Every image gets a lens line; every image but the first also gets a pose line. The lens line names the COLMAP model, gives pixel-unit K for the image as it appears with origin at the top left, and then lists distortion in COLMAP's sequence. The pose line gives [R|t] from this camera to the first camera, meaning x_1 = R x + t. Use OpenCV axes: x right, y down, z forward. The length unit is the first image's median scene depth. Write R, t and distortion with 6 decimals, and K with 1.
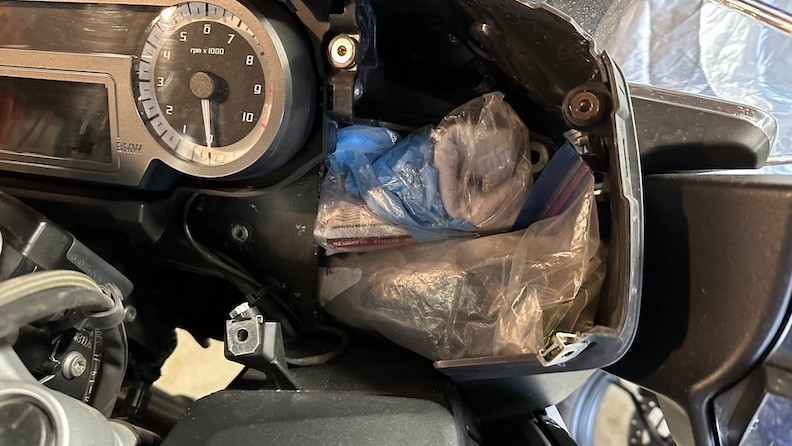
lens RADIAL K [[571.9, 0, 398.0], [0, 571.9, 238.1], [0, 0, 1]] dist [-0.004023, -0.060185]
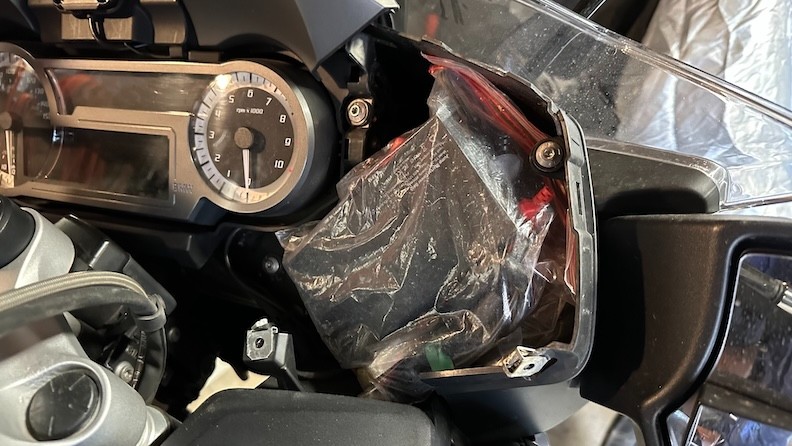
lens RADIAL K [[581.8, 0, 396.0], [0, 581.8, 223.0], [0, 0, 1]] dist [0.092133, -0.298733]
pose [[0.993152, 0.022207, -0.114703, 0.131094], [-0.037230, 0.990744, -0.130538, 0.065594], [0.110742, 0.133915, 0.984786, -0.180611]]
